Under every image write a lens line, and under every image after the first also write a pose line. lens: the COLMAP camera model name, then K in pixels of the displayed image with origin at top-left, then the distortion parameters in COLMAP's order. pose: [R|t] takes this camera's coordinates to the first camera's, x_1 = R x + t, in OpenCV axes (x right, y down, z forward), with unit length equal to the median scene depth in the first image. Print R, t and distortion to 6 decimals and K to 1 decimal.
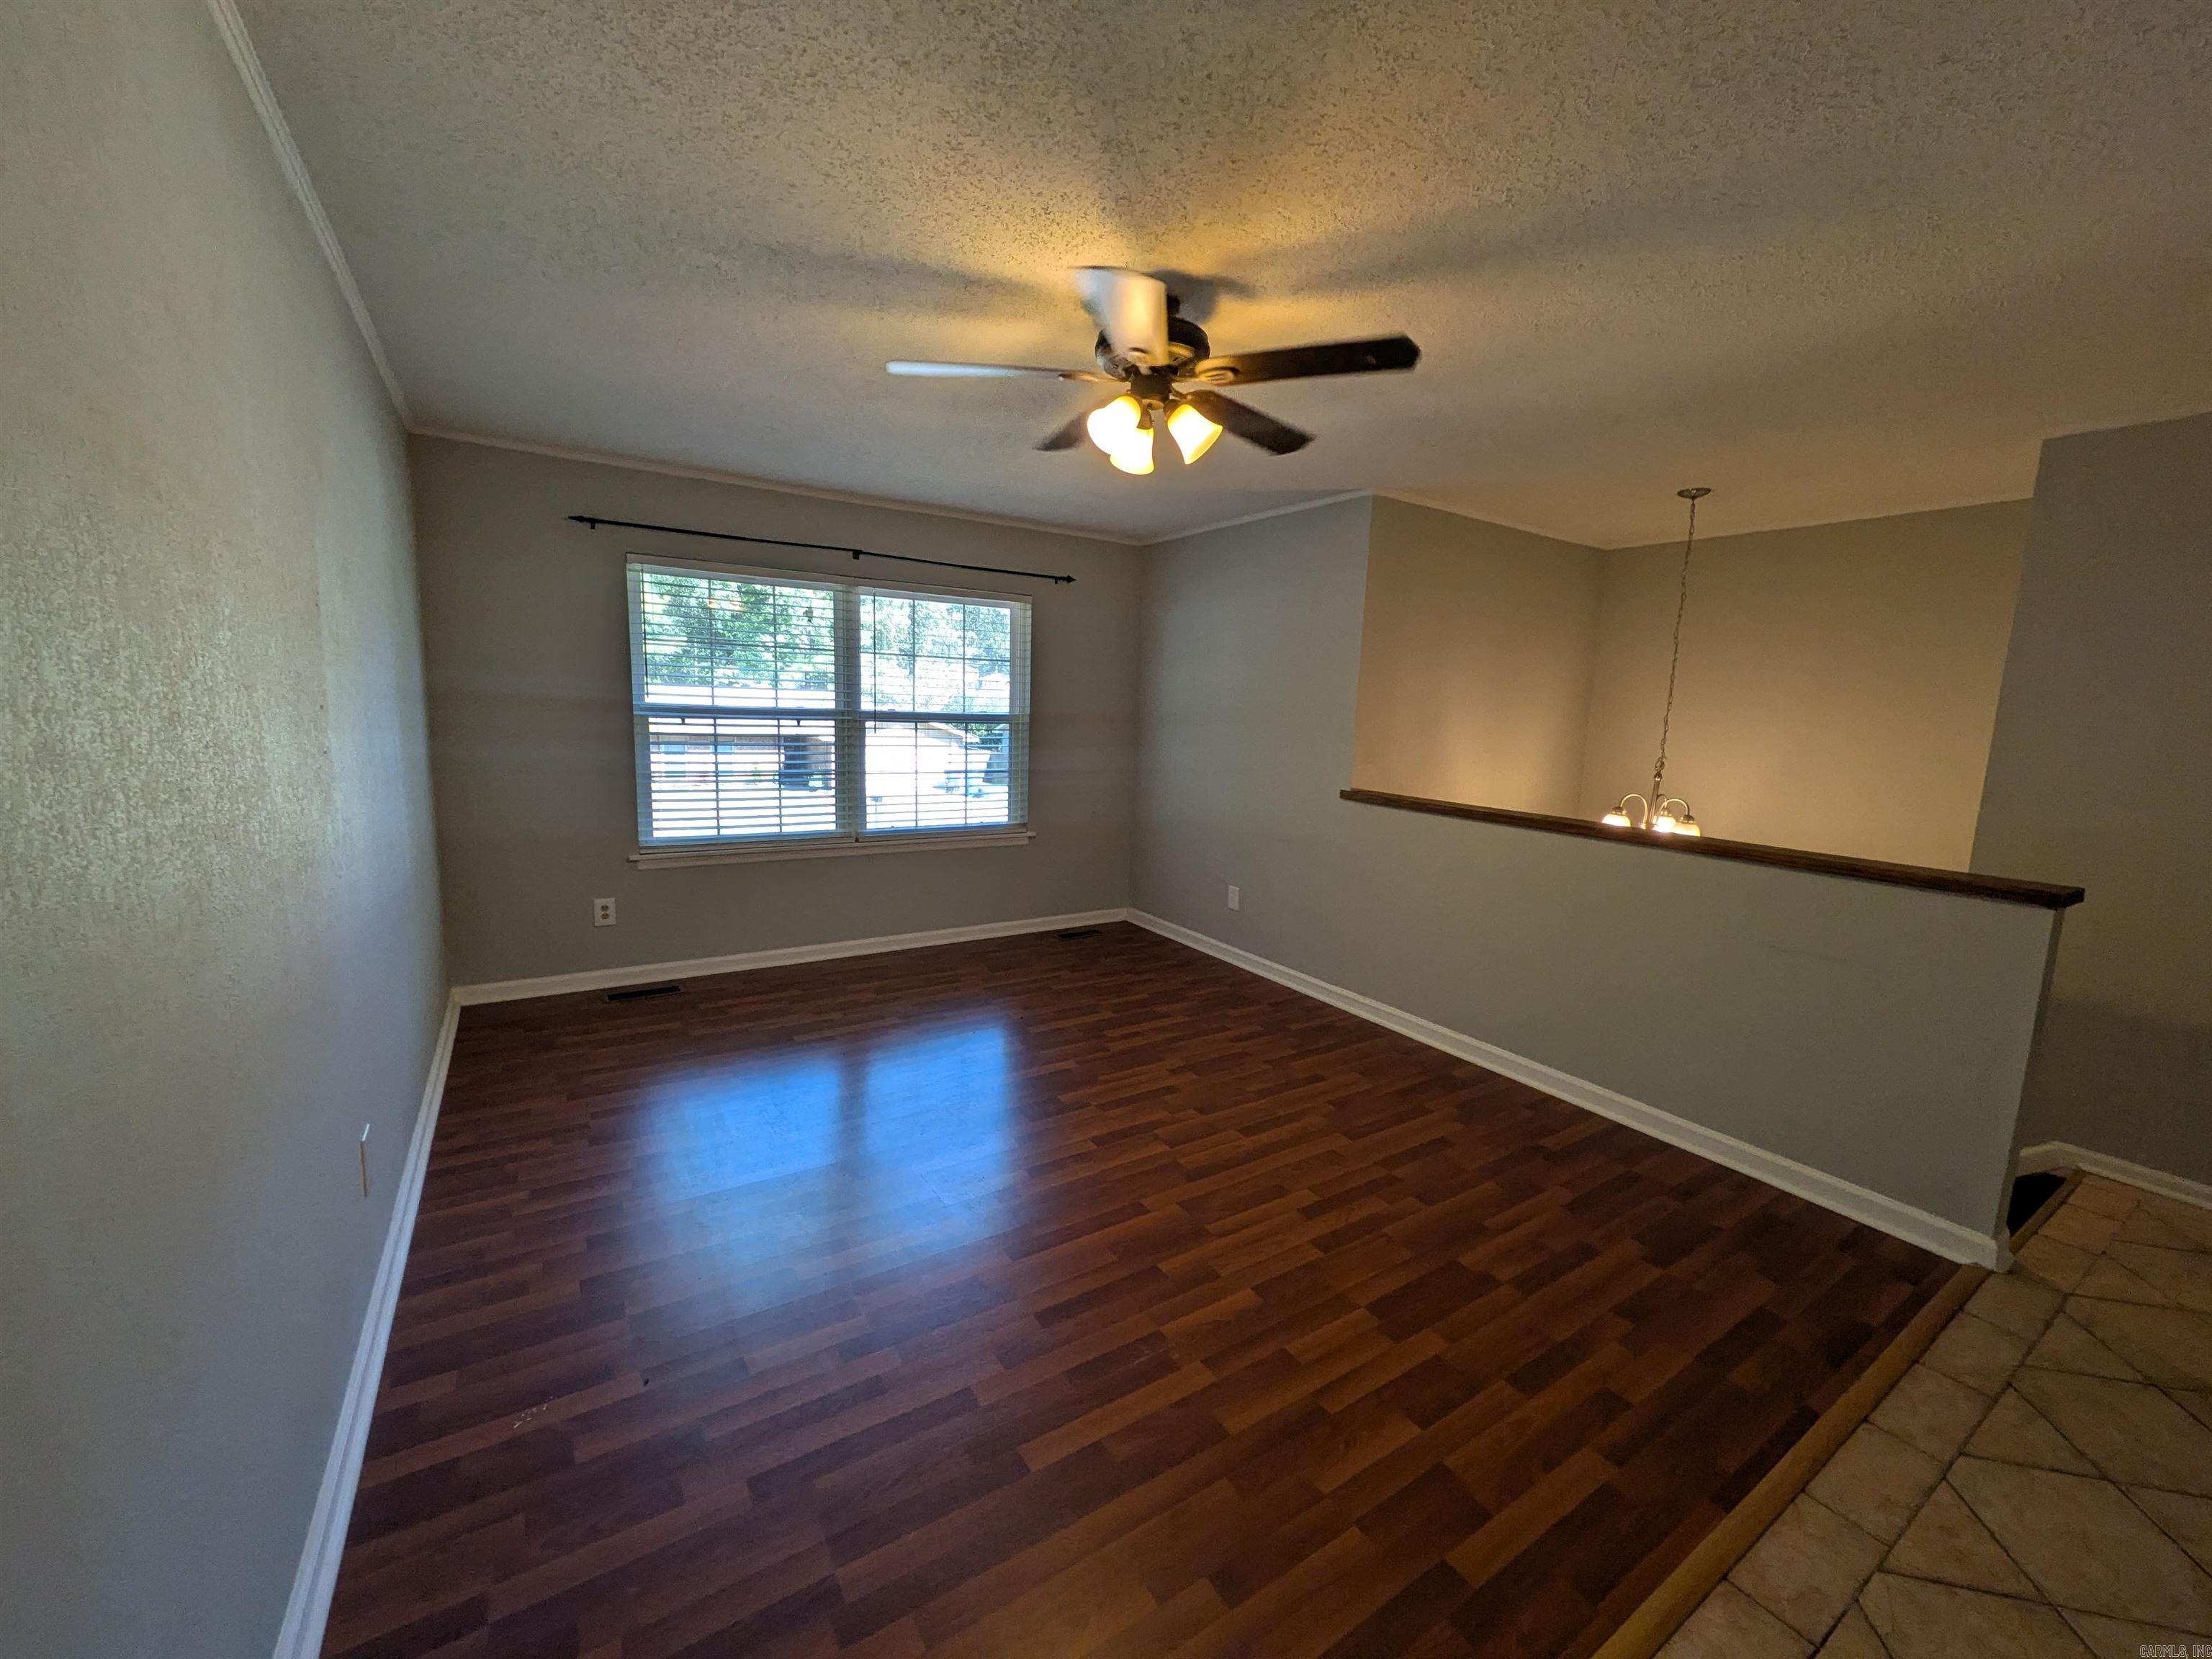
lens RADIAL K [[885.9, 0, 1121.5], [0, 885.9, 825.6], [0, 0, 1]] dist [0.000062, -0.000051]
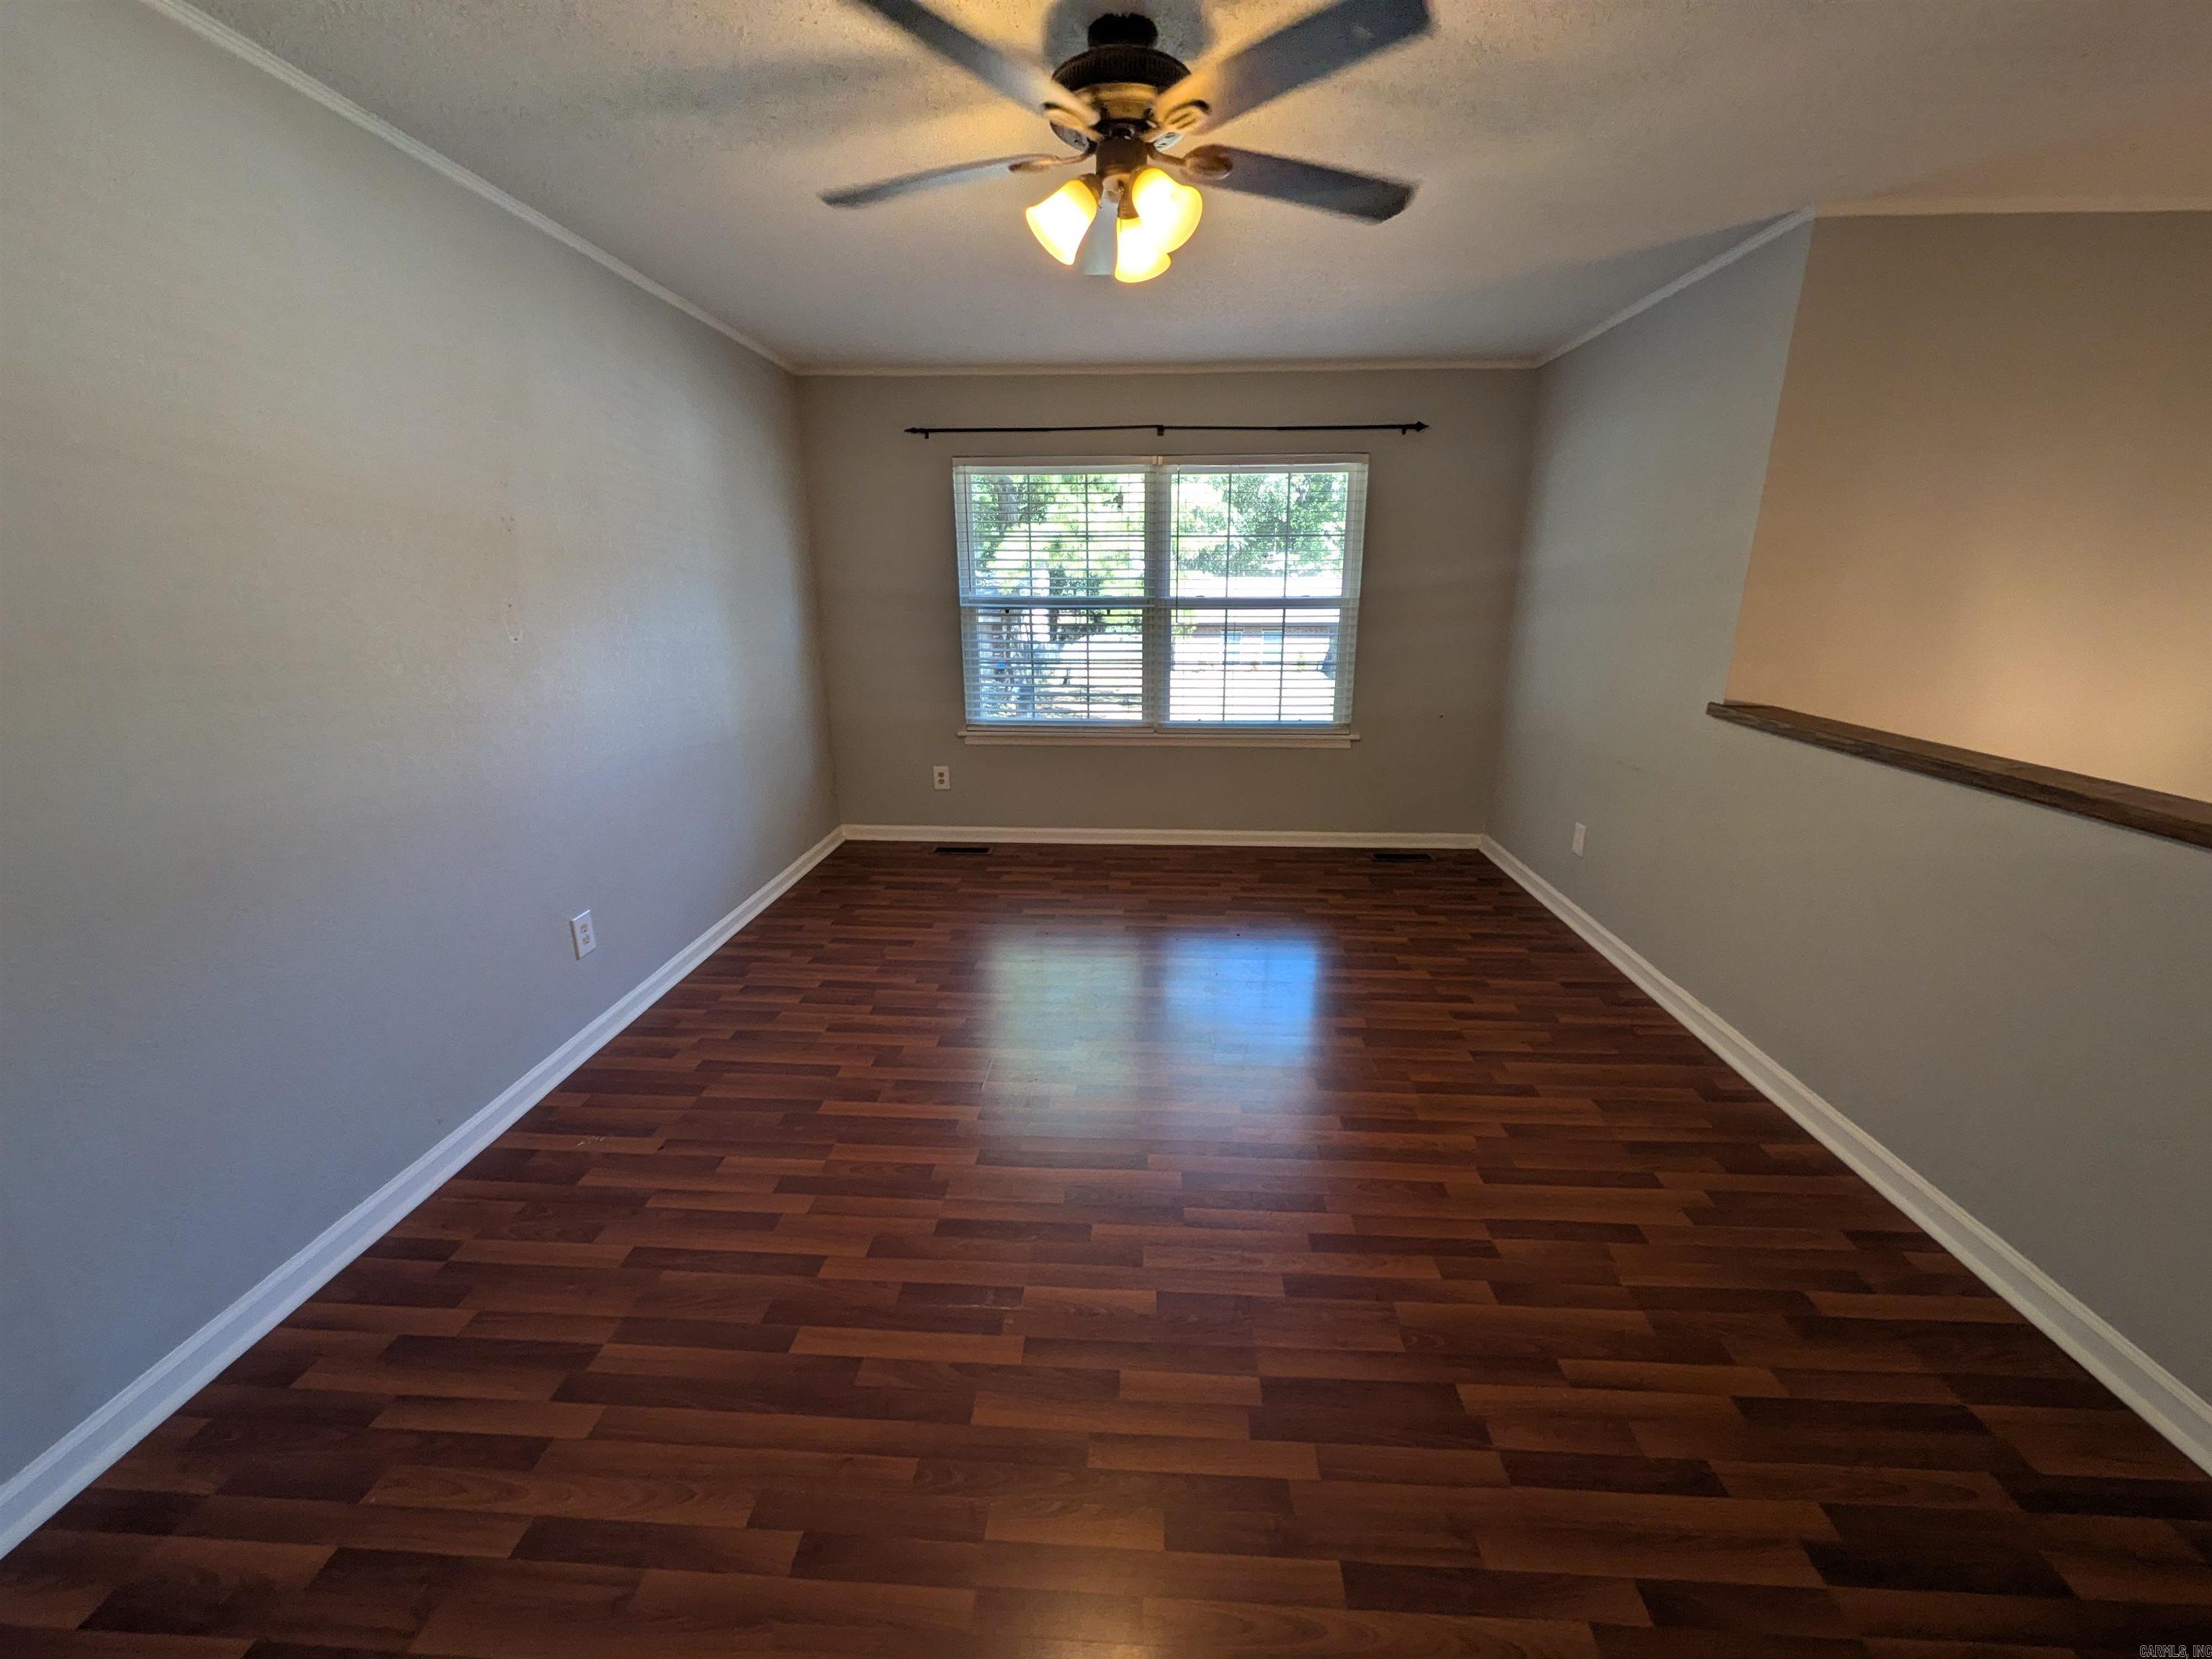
lens RADIAL K [[885.9, 0, 1107.0], [0, 885.9, 830.4], [0, 0, 1]] dist [0.000062, -0.000051]
pose [[0.802317, 0.130430, -0.582474, 0.461918], [-0.053615, 0.987637, 0.147305, -0.030822], [0.594485, -0.086956, 0.799391, 0.283907]]
